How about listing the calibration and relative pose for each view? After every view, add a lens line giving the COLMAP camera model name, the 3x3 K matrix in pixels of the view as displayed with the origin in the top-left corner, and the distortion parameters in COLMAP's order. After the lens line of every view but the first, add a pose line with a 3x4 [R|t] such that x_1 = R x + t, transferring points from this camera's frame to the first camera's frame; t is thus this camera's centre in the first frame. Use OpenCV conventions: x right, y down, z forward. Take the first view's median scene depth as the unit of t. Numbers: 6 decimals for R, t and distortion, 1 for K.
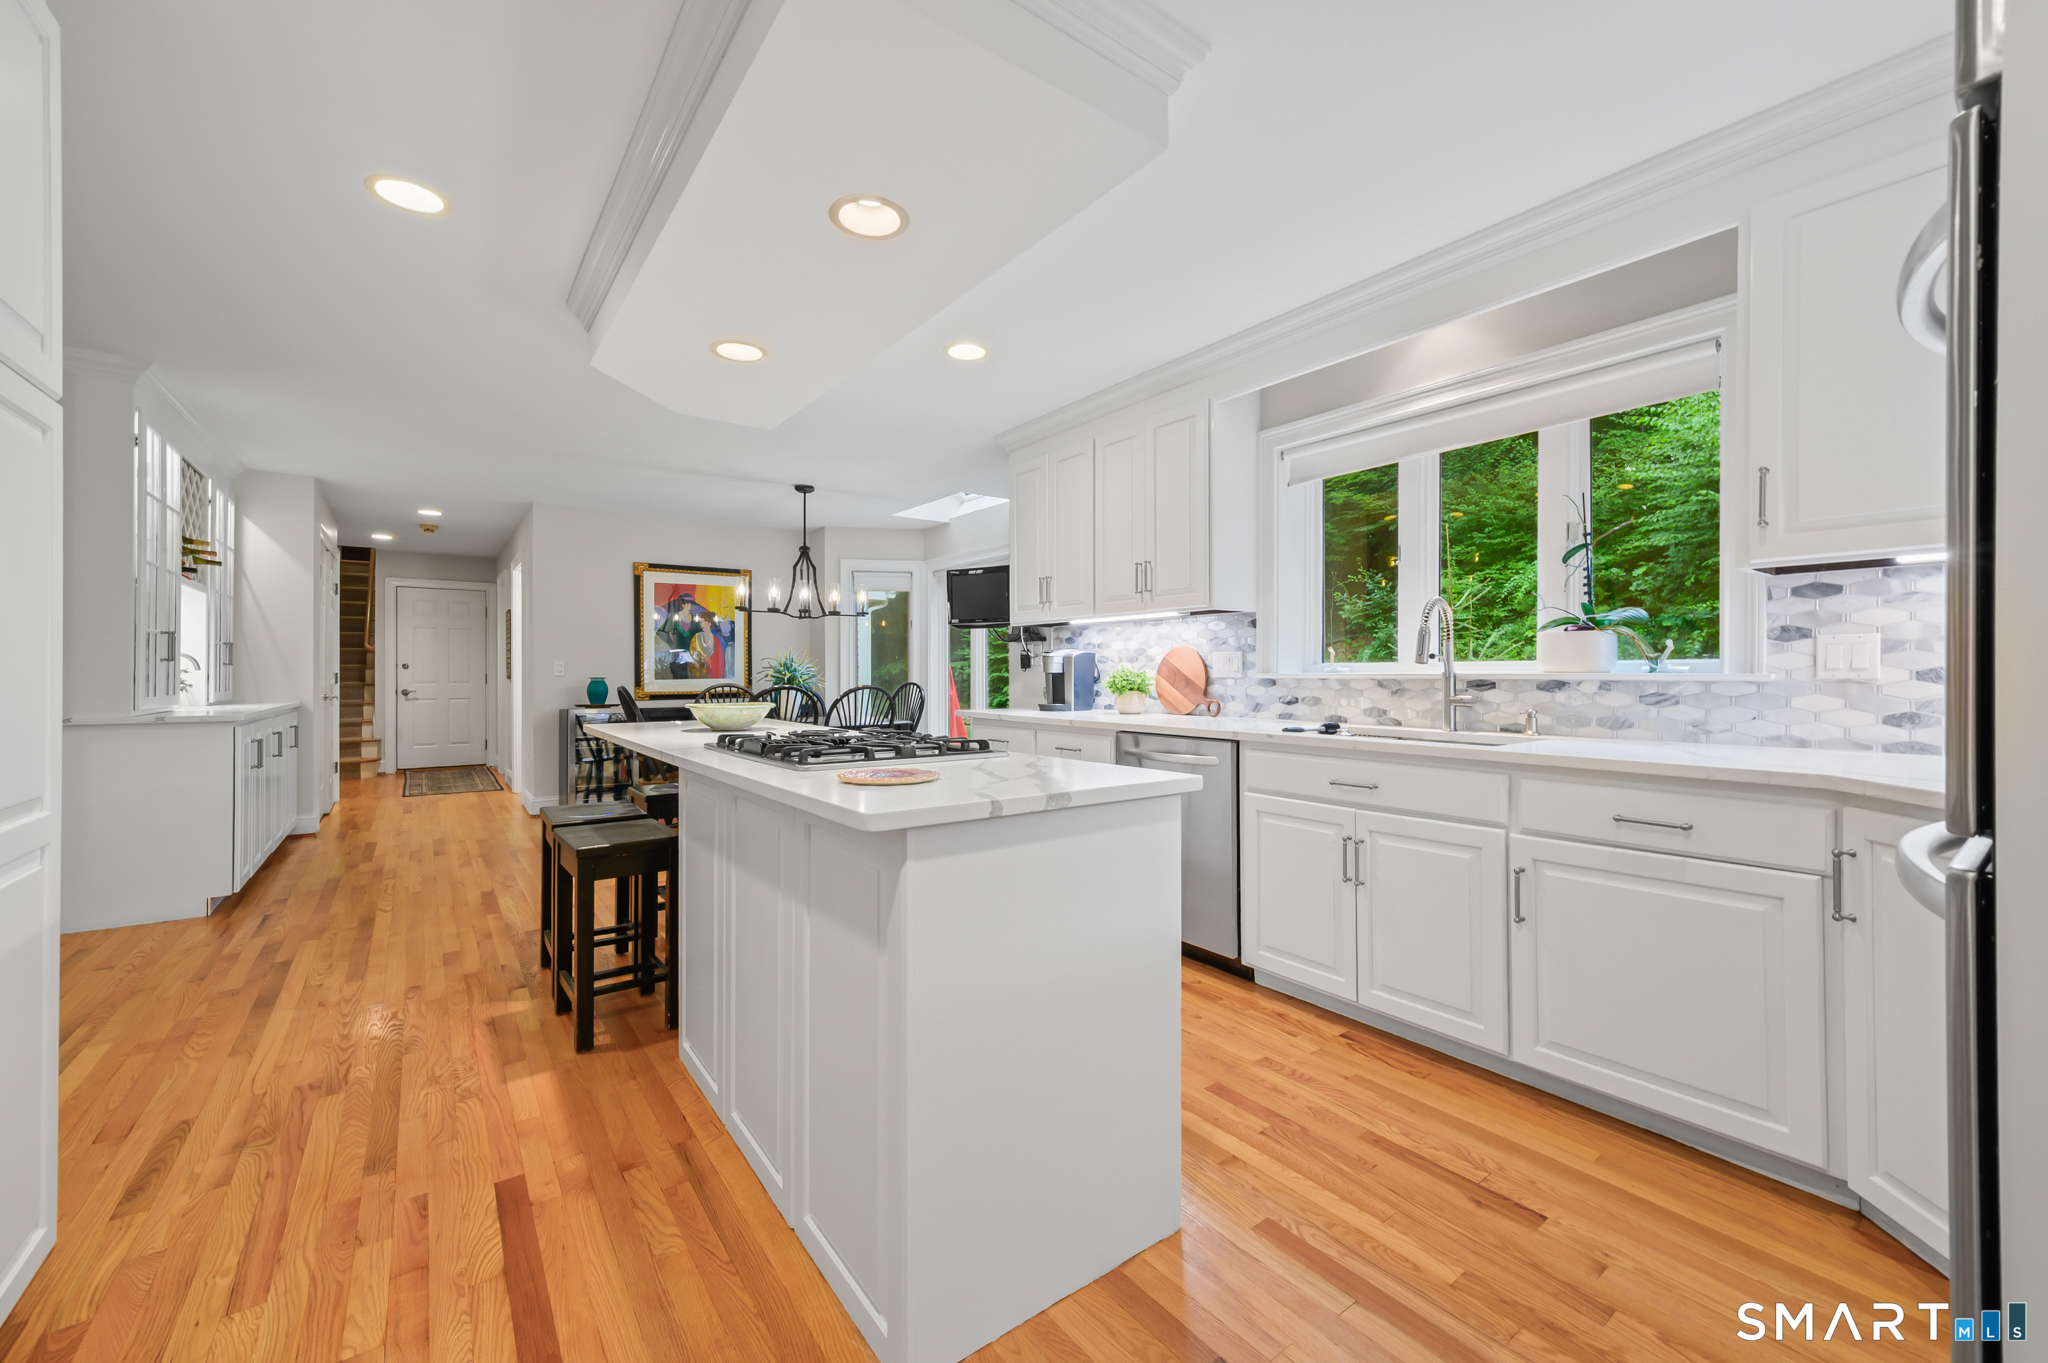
lens RADIAL K [[829.9, 0, 1030.6], [0, 829.9, 676.1], [0, 0, 1]] dist [0.001760, 0.001253]
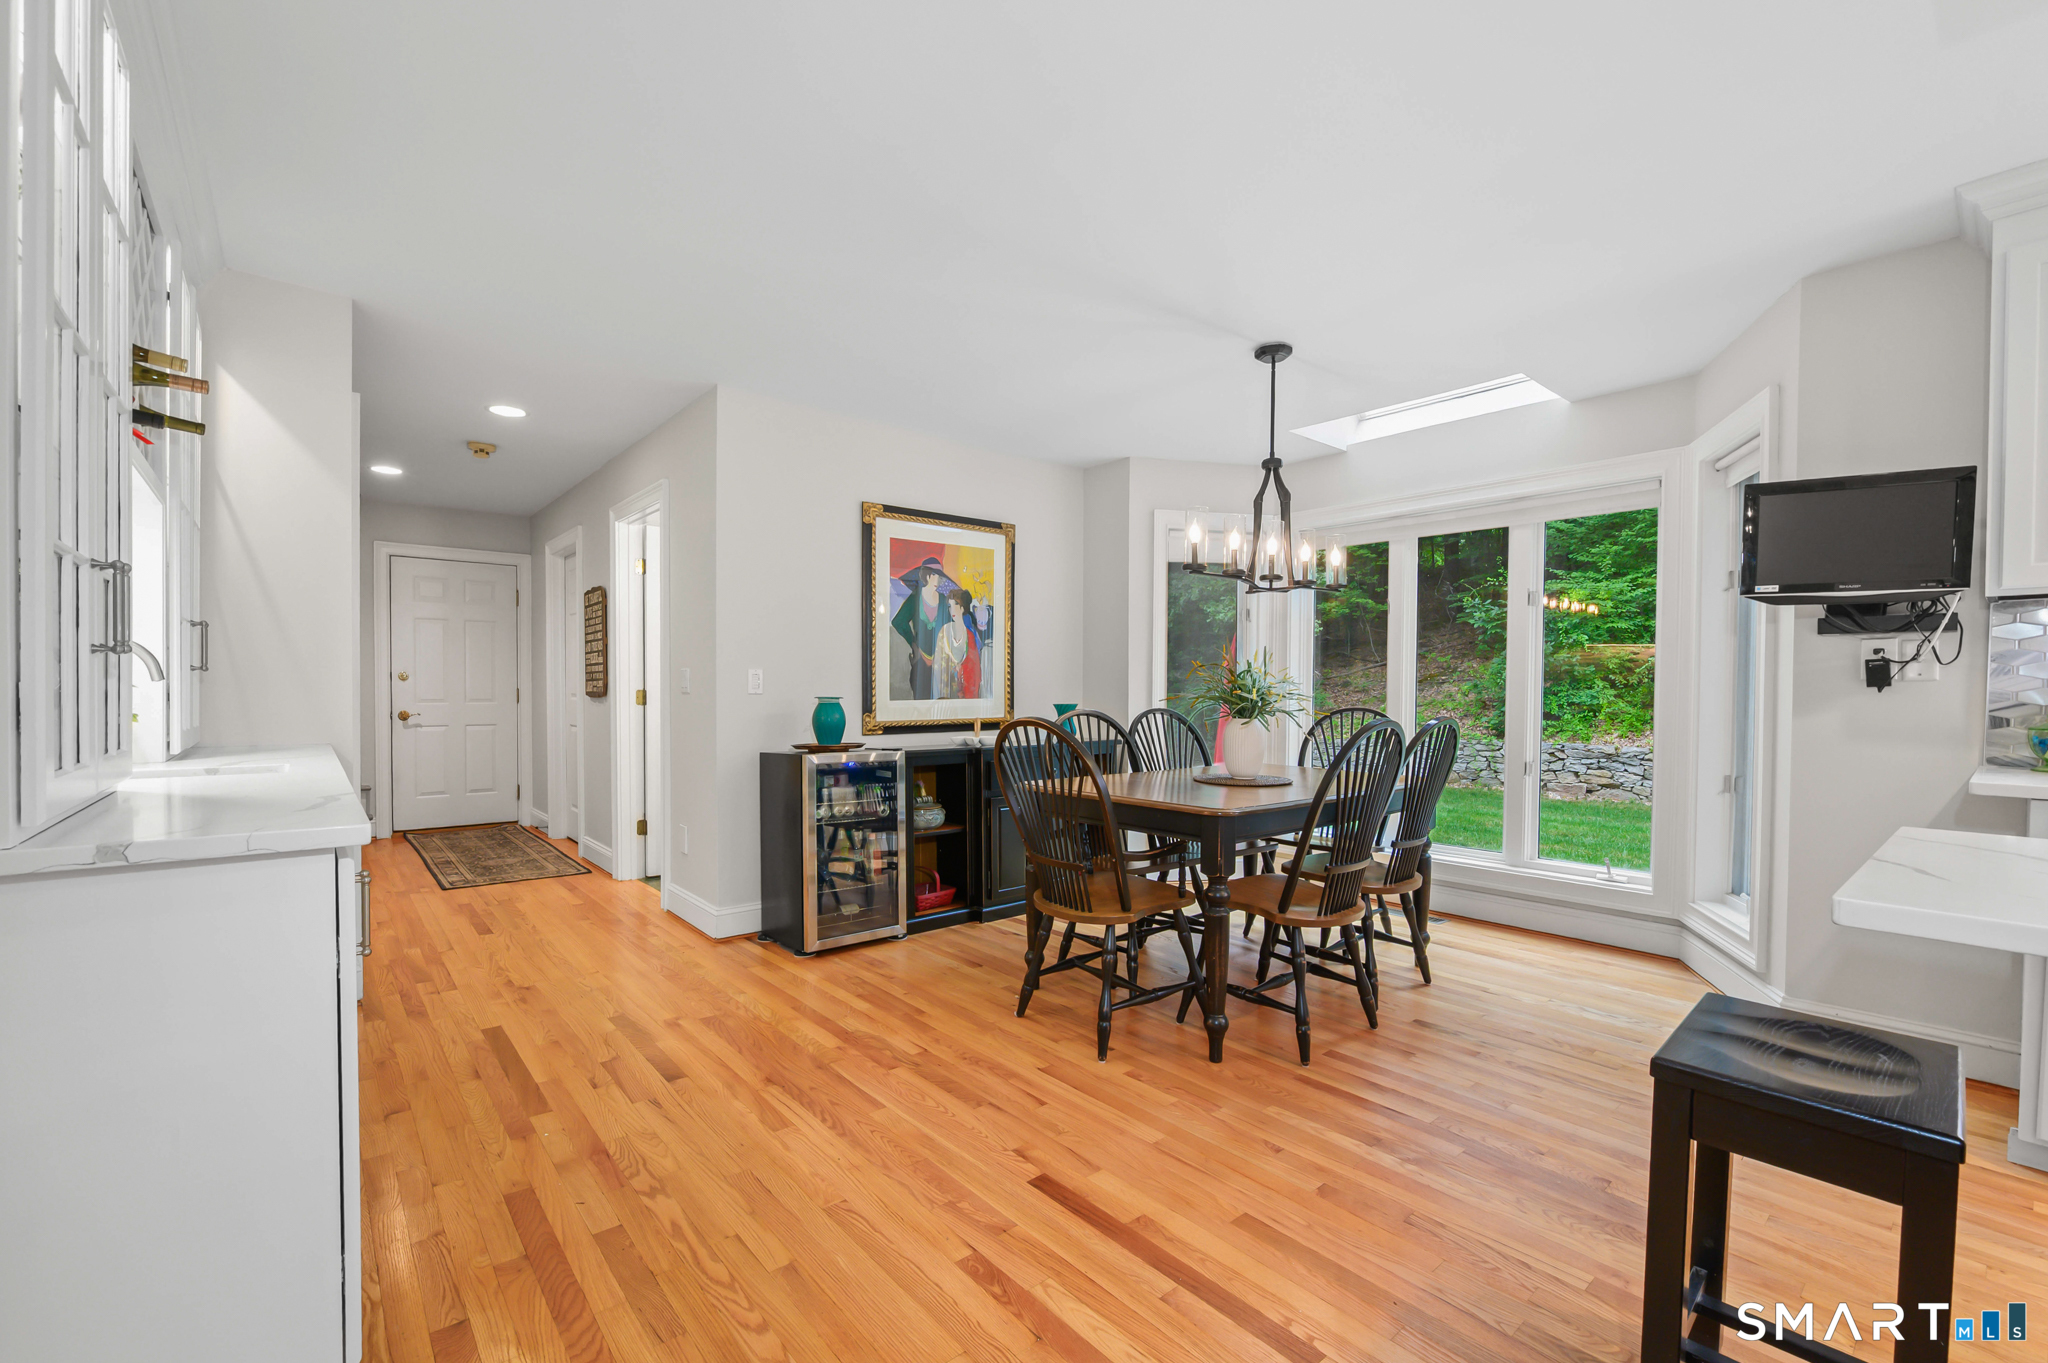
lens RADIAL K [[864.0, 0, 1000.4], [0, 864.0, 705.7], [0, 0, 1]] dist [-0.009974, 0.000432]
pose [[0.998365, 0.003596, 0.057051, -0.632644], [-0.004596, 0.999838, 0.017407, -0.004251], [-0.056979, -0.017641, 0.998220, 0.576823]]
